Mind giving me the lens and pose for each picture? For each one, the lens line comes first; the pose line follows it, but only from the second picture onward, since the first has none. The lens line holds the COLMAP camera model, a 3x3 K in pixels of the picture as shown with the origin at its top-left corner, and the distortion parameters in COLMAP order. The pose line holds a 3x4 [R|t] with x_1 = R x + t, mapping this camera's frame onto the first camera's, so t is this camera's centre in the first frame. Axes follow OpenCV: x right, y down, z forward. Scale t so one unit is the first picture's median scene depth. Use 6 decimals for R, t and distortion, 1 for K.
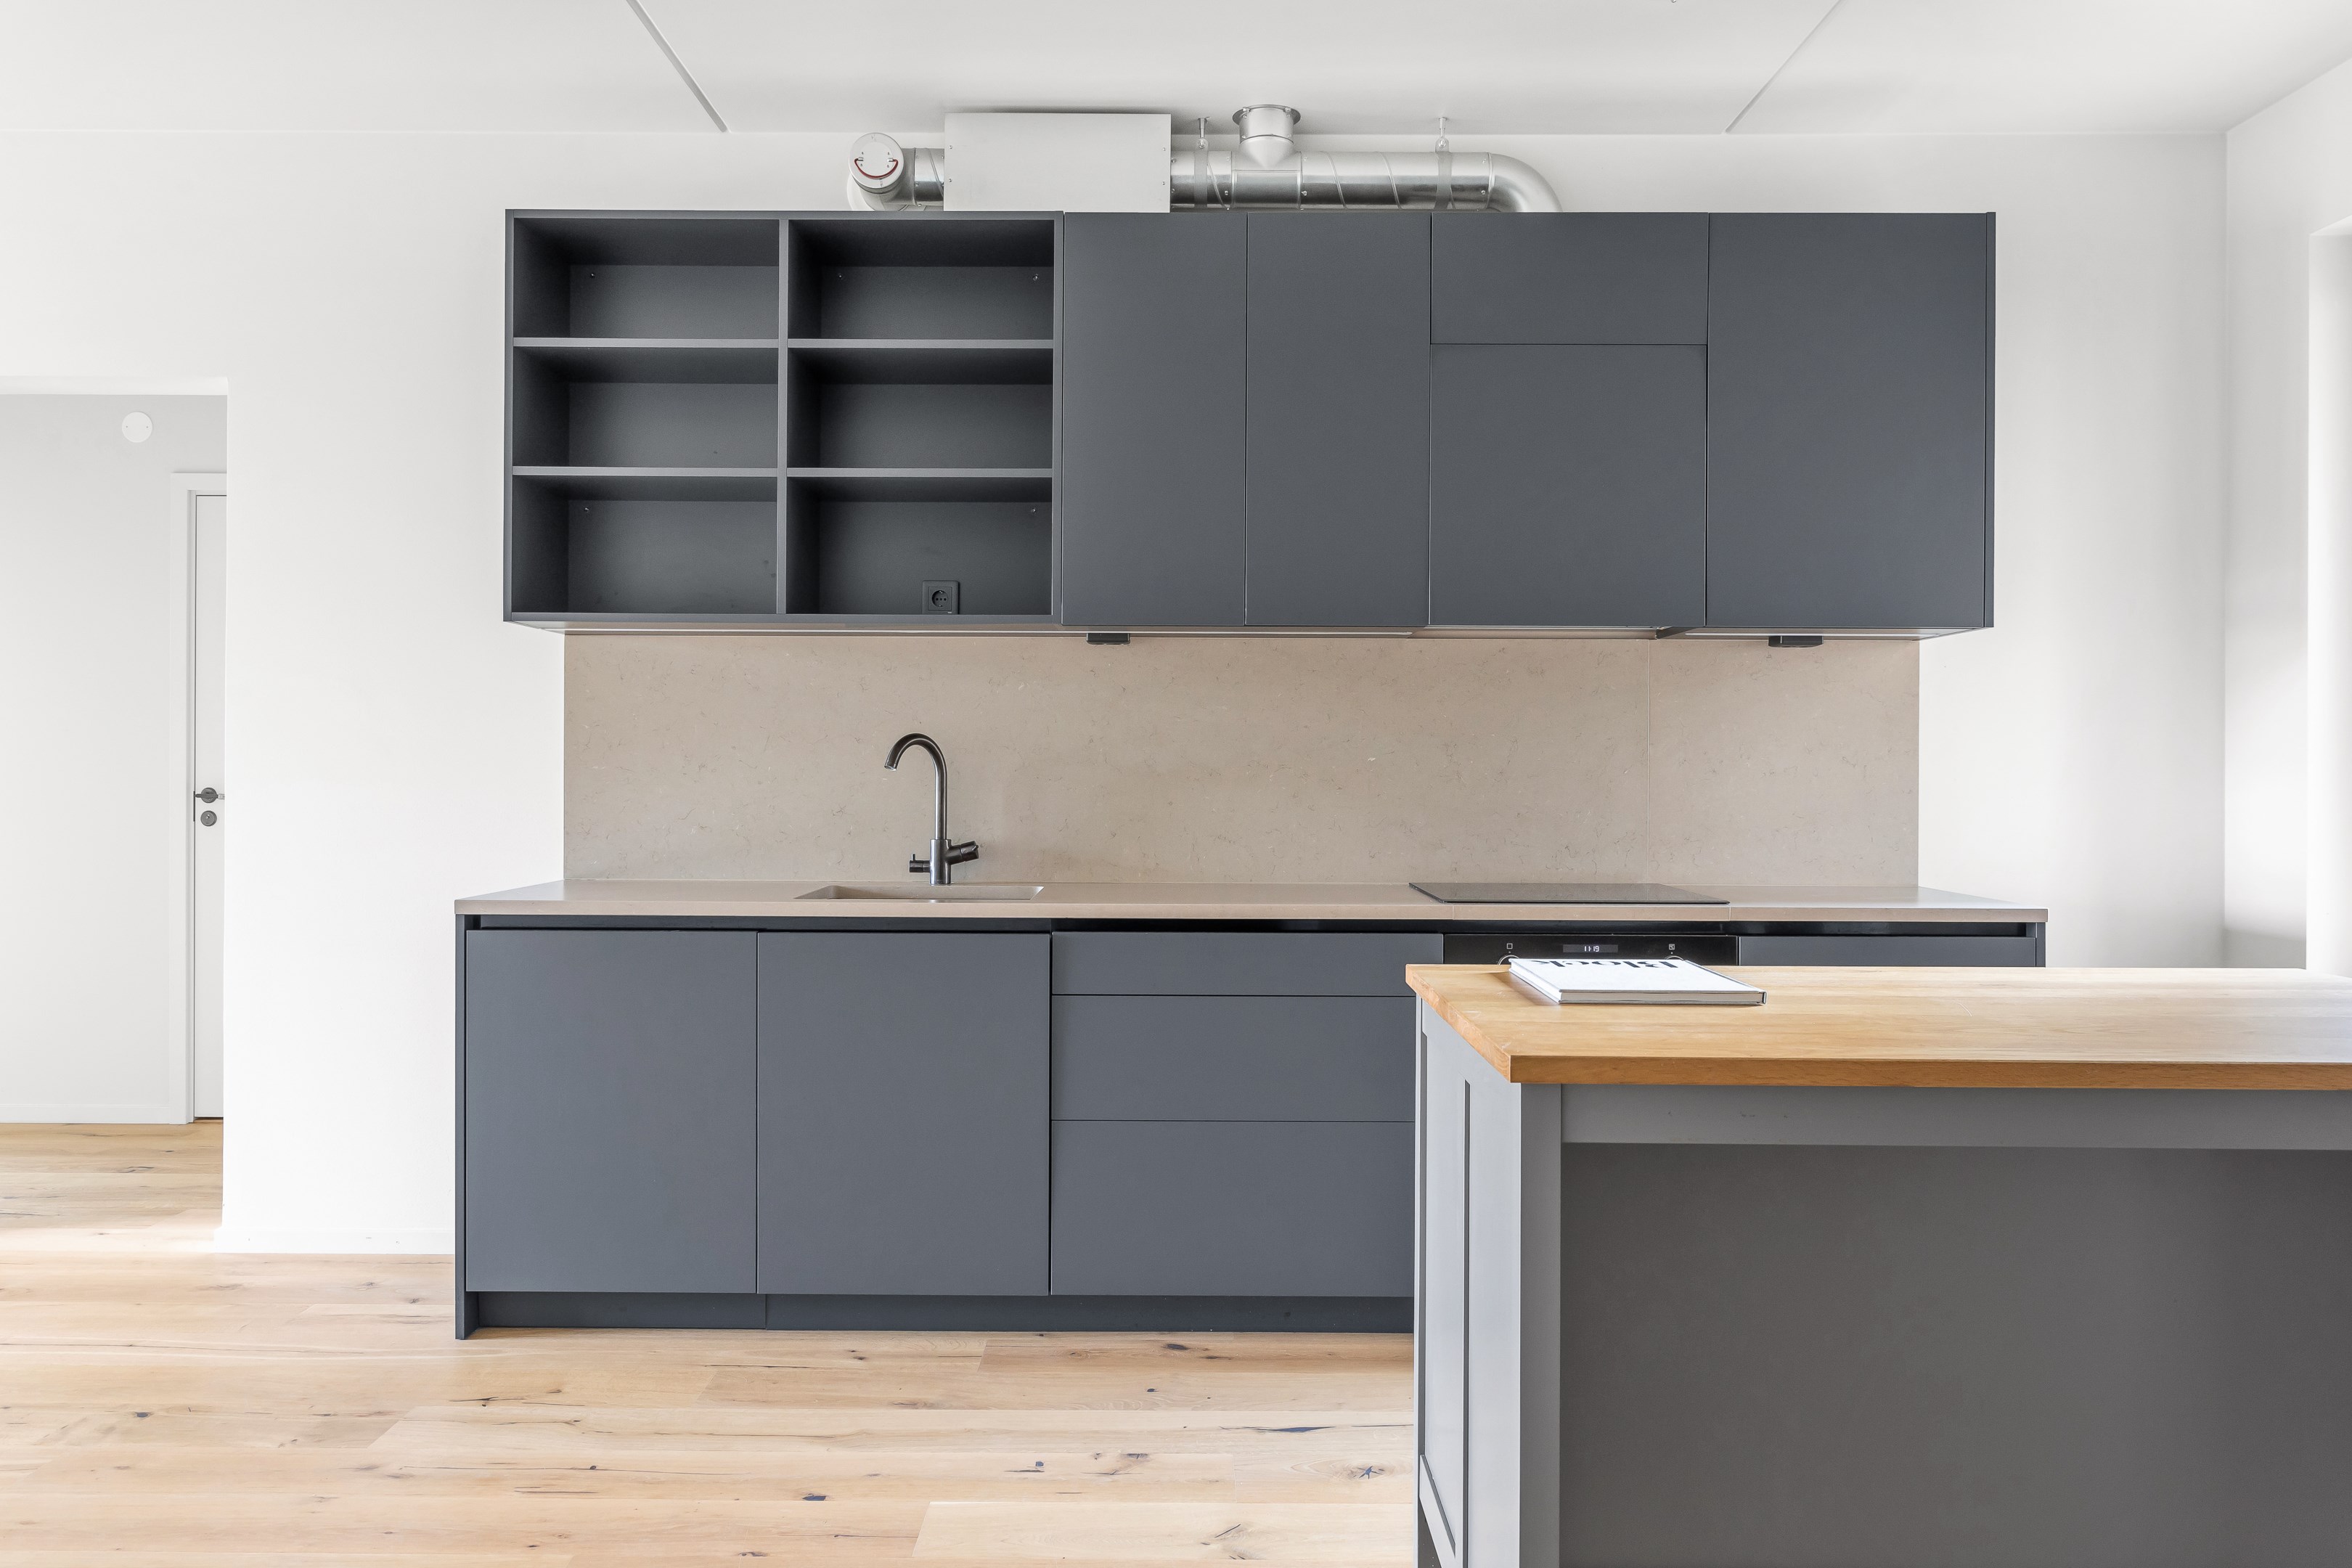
lens RADIAL K [[1772.8, 0, 1176.0], [0, 1772.8, 784.0], [0, 0, 1]] dist [0.032405, -0.000644]
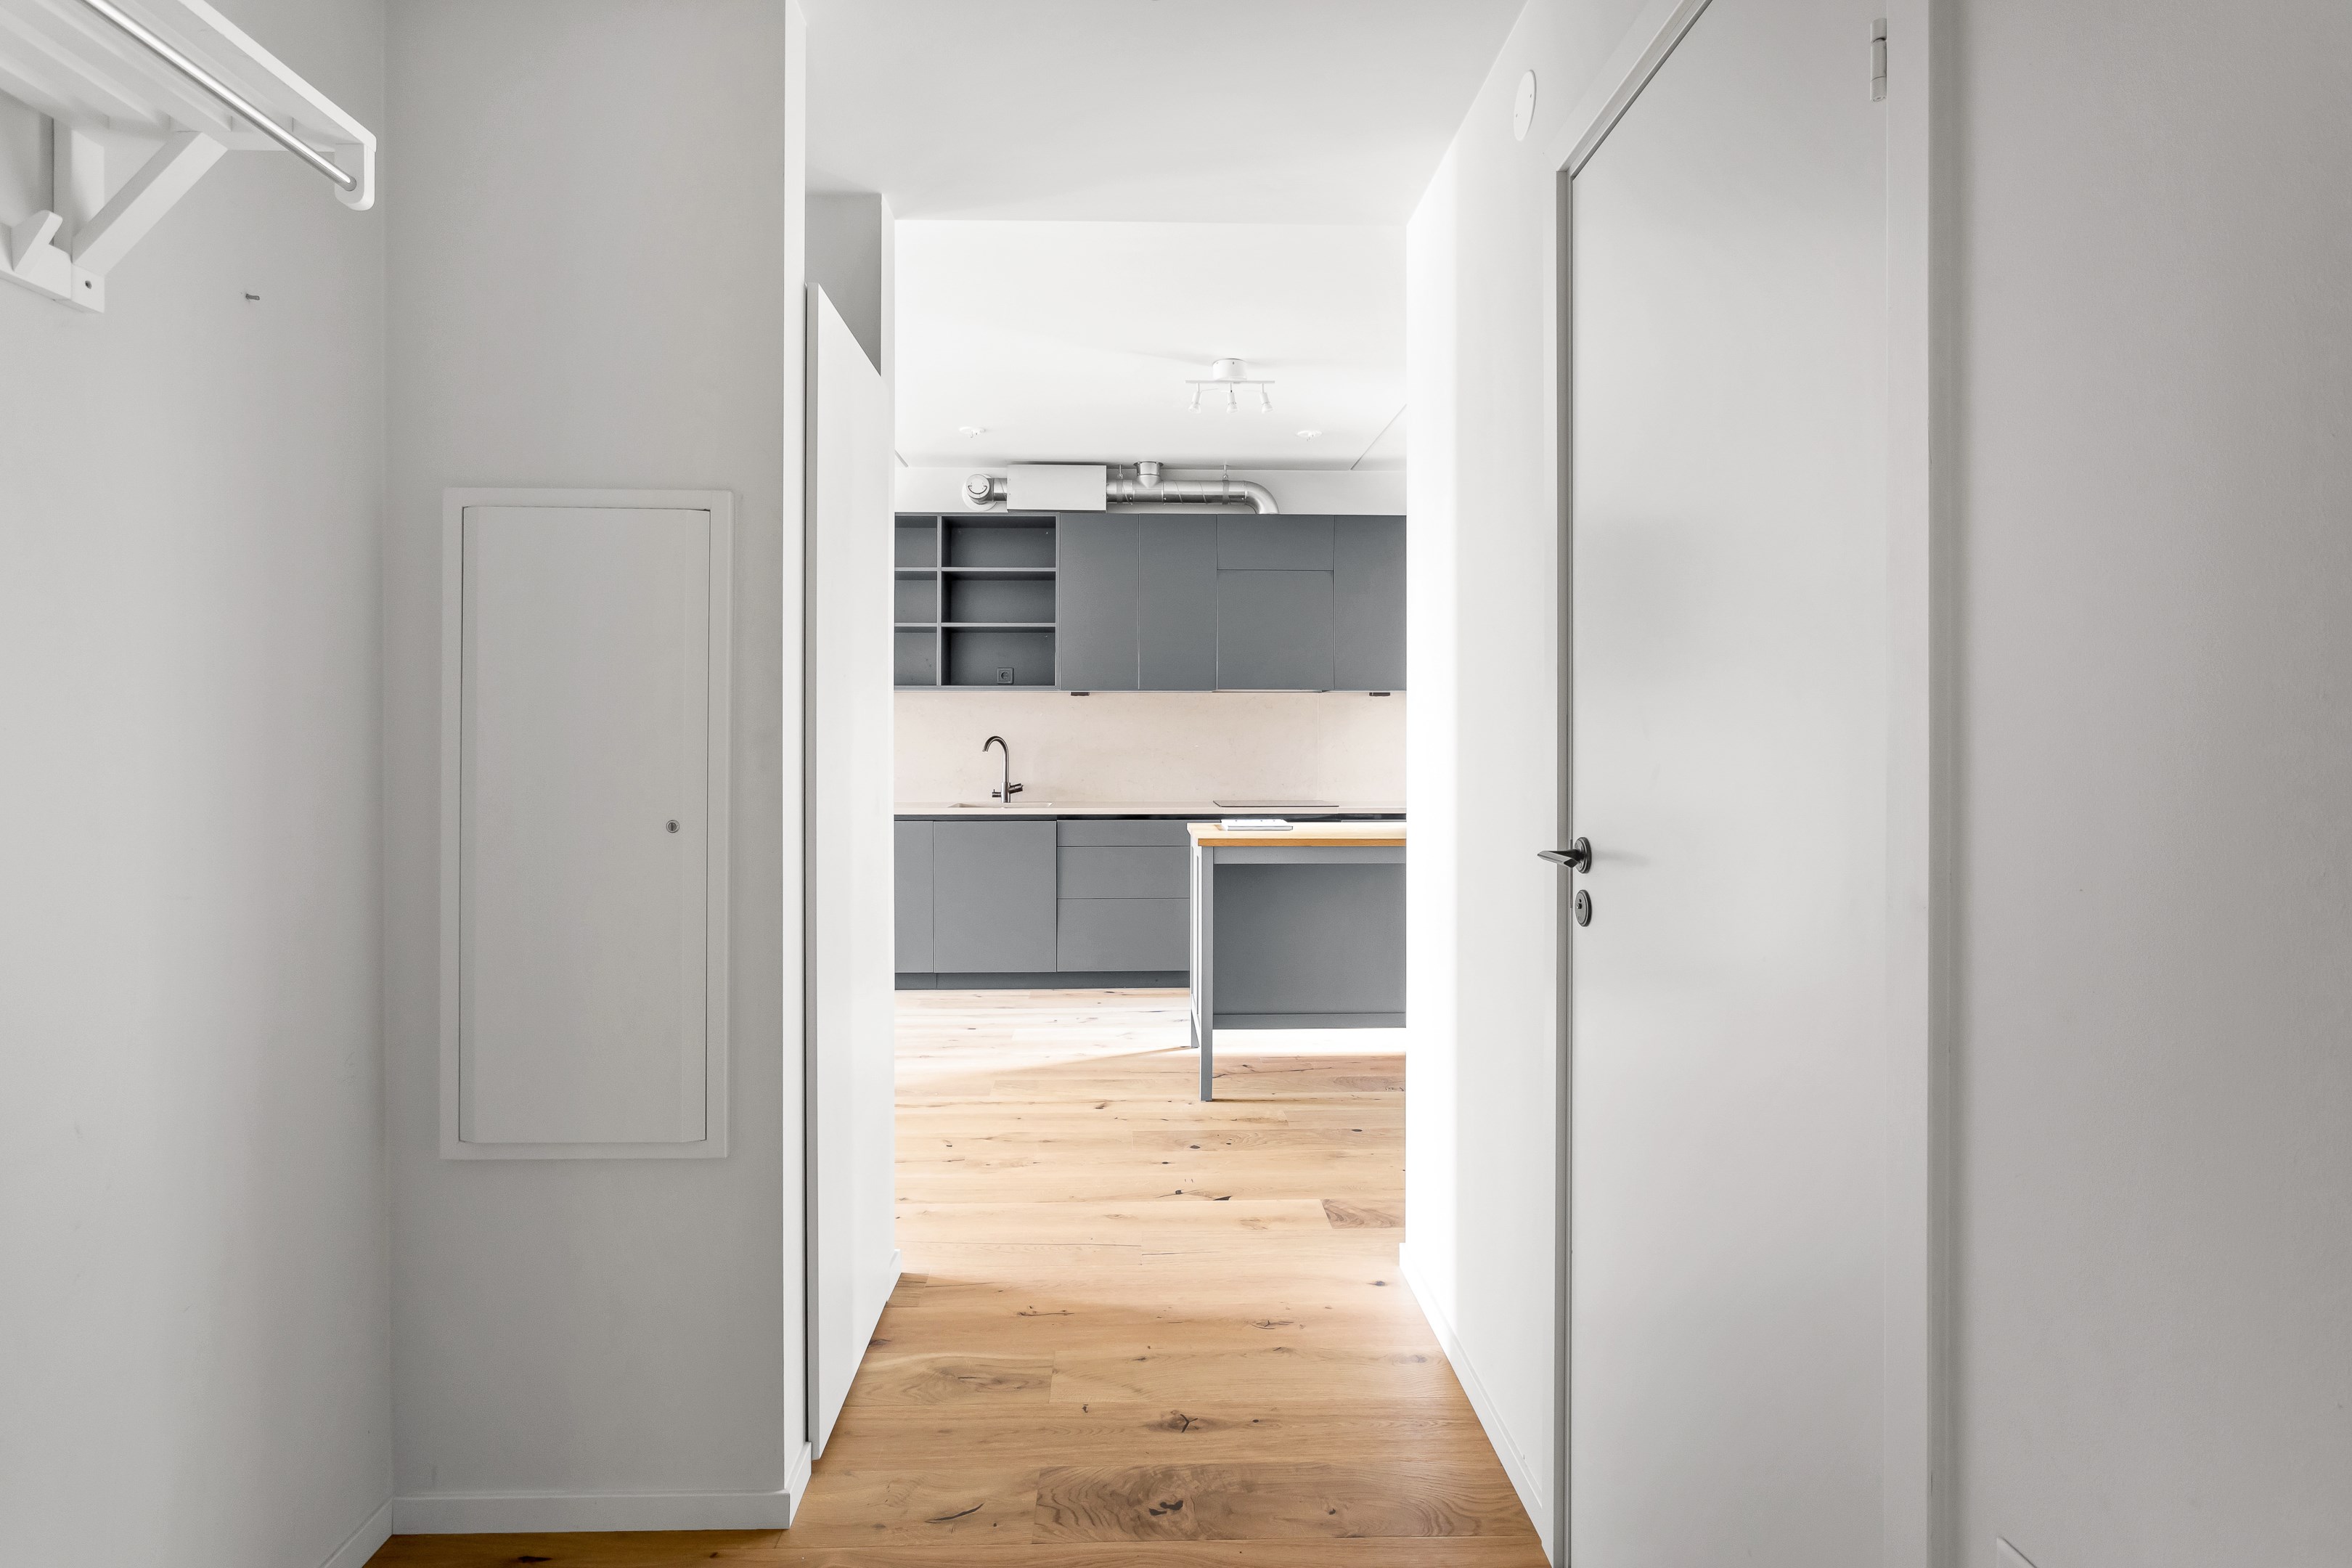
lens RADIAL K [[1513.9, 0, 1176.0], [0, 1513.9, 784.0], [0, 0, 1]] dist [-0.001930, -0.000063]
pose [[0.999583, -0.003453, 0.028655, 0.029480], [0.002676, 0.999629, 0.027115, -0.019132], [-0.028738, -0.027027, 0.999222, -0.957518]]
